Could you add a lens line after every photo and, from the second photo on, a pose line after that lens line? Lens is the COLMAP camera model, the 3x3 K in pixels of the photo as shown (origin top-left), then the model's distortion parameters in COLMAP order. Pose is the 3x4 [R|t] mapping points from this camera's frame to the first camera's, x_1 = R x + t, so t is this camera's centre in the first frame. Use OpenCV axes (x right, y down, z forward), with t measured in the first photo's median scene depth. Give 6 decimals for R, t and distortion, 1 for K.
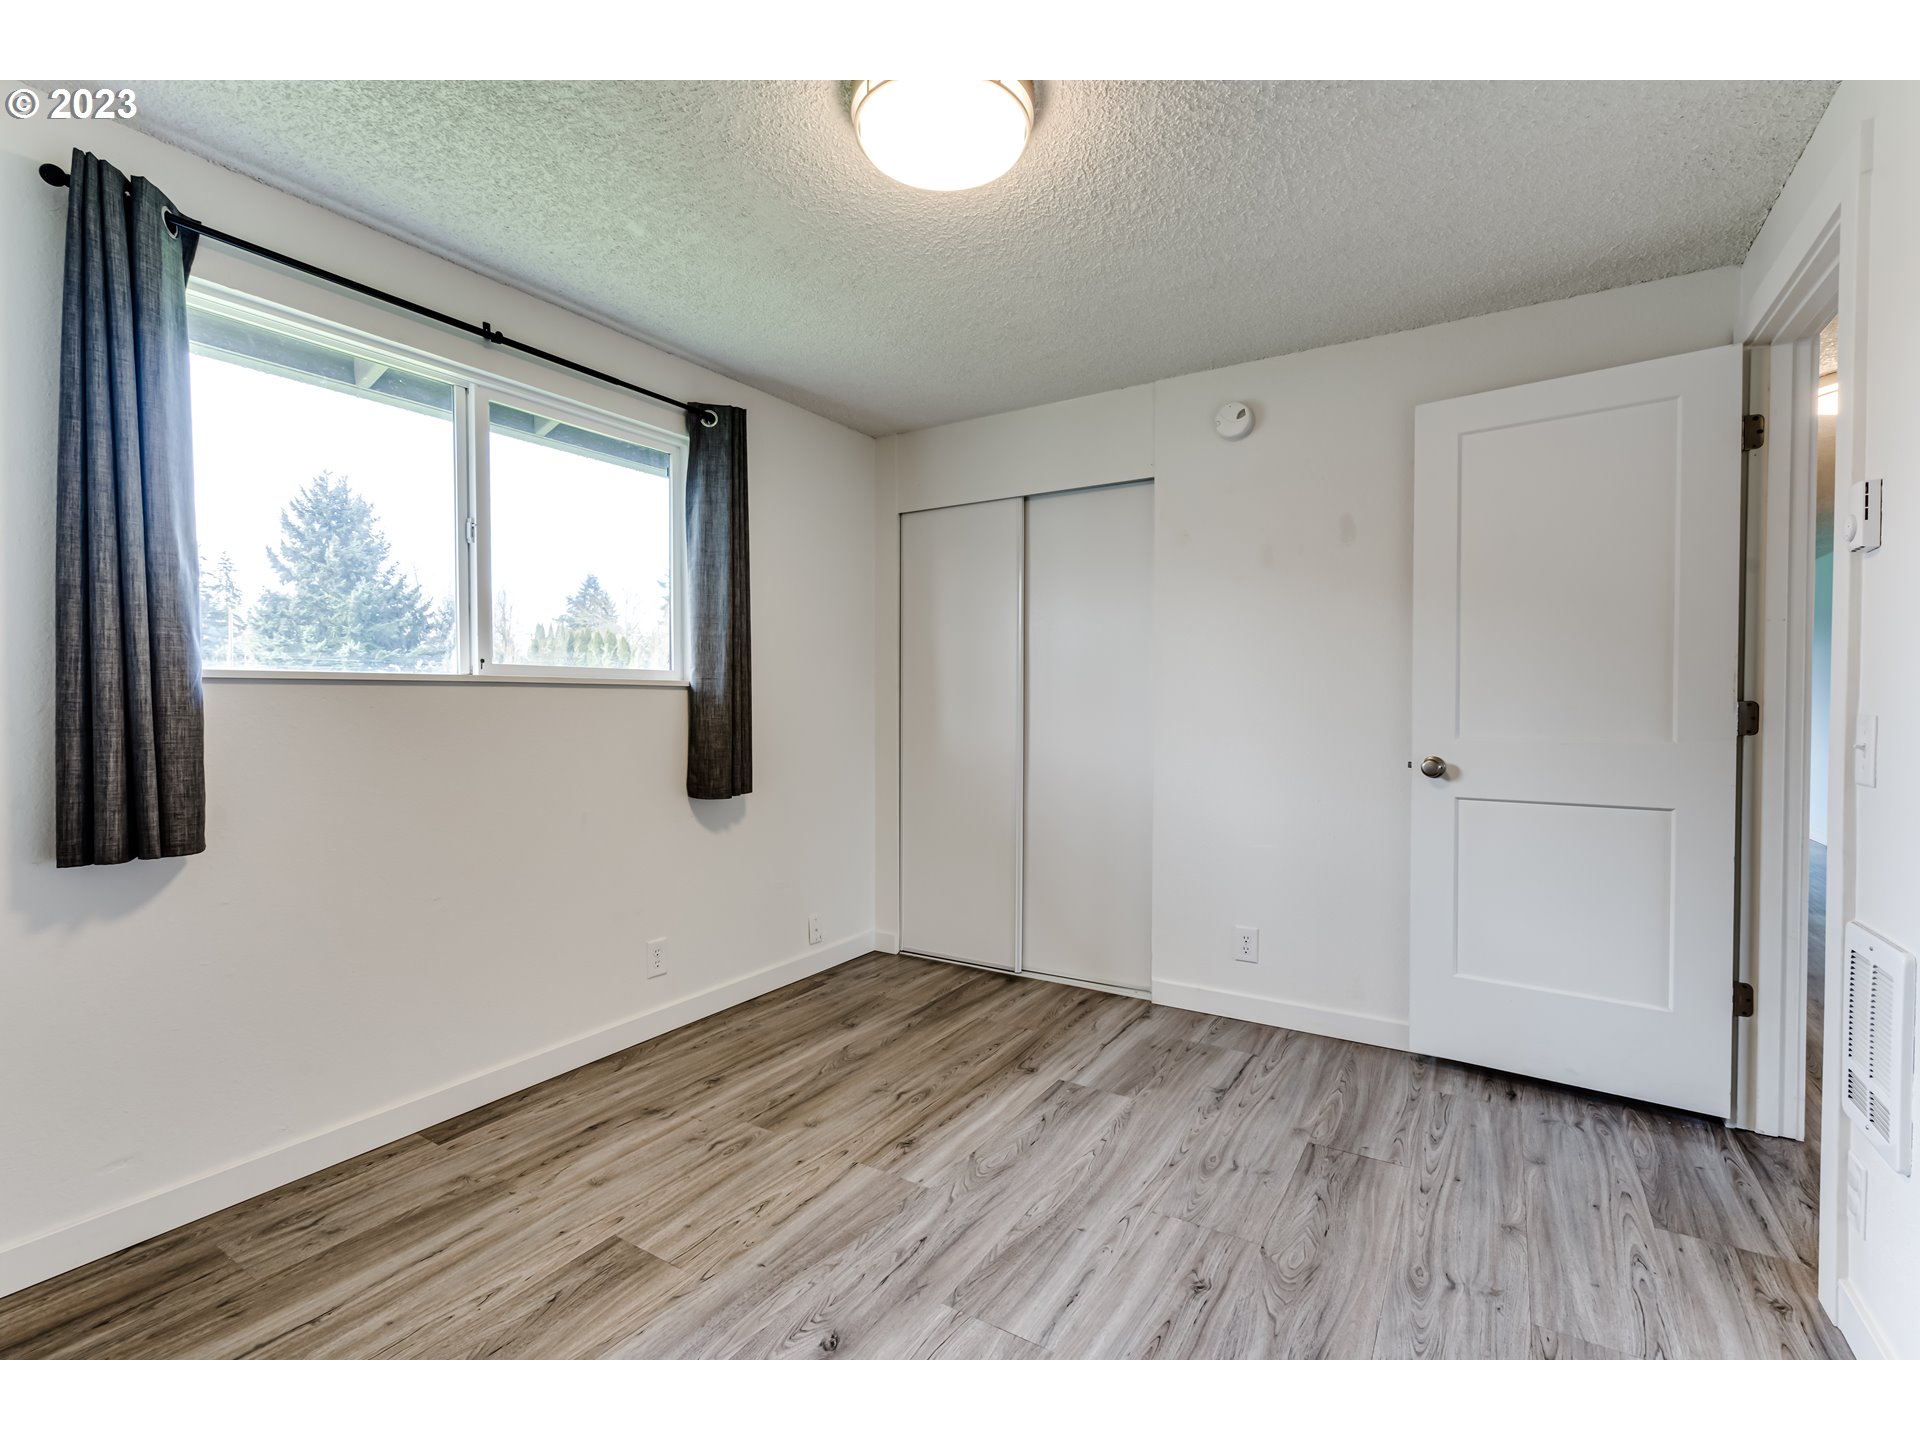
lens RADIAL K [[877.3, 0, 956.4], [0, 877.3, 727.2], [0, 0, 1]] dist [-0.008680, 0.005113]
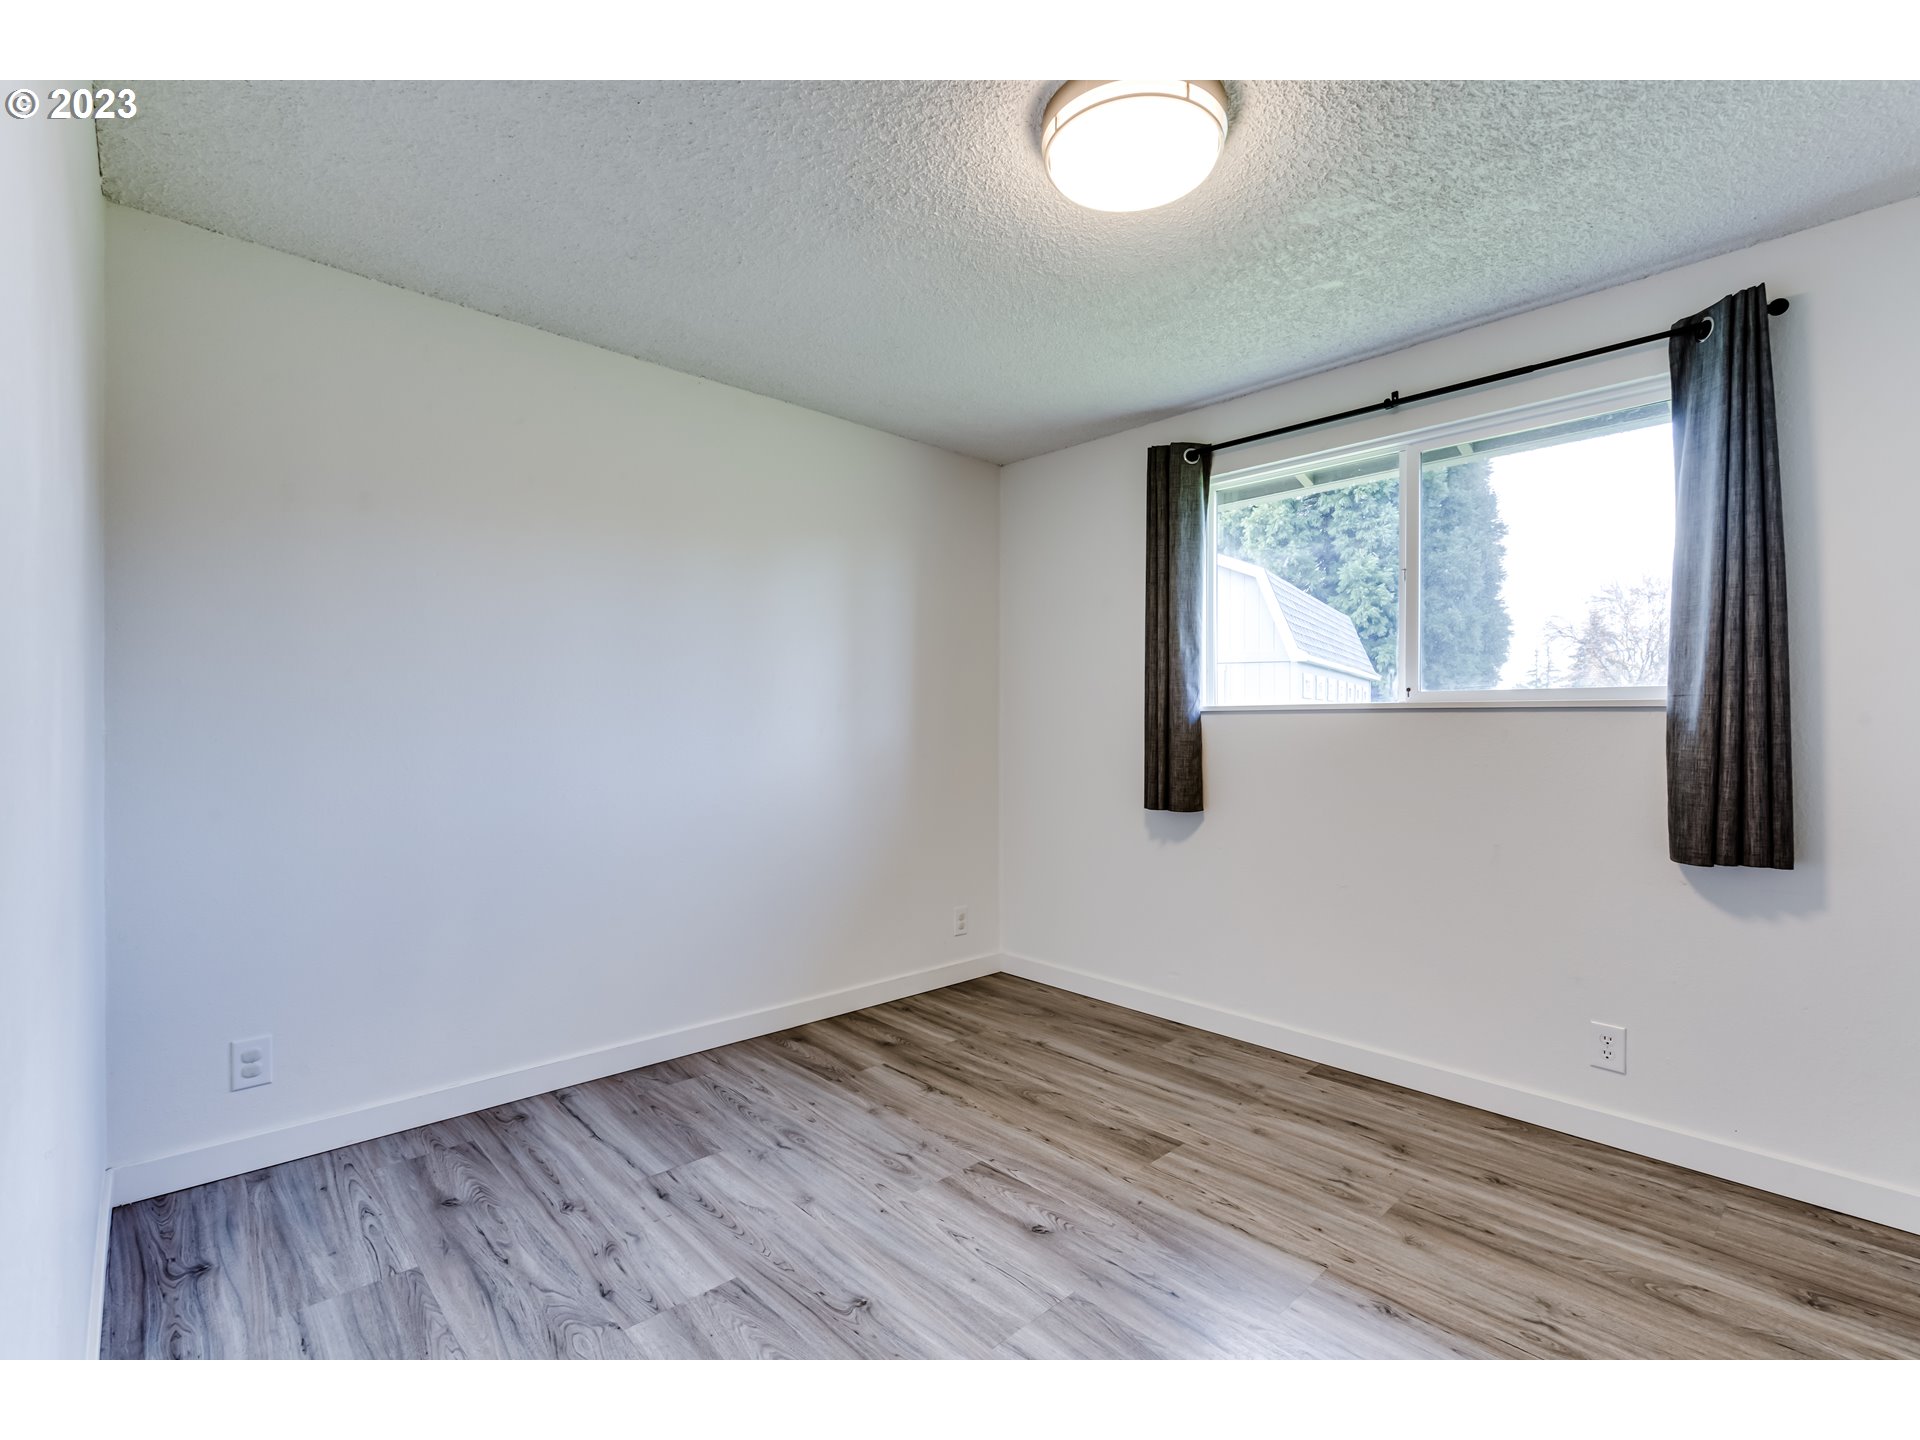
lens RADIAL K [[877.3, 0, 956.4], [0, 877.3, 727.2], [0, 0, 1]] dist [-0.008680, 0.005113]
pose [[-0.265286, 0.000938, -0.964169, 0.798108], [-0.031227, 0.999467, 0.009564, -0.023059], [0.963664, 0.032646, -0.265116, 0.859608]]
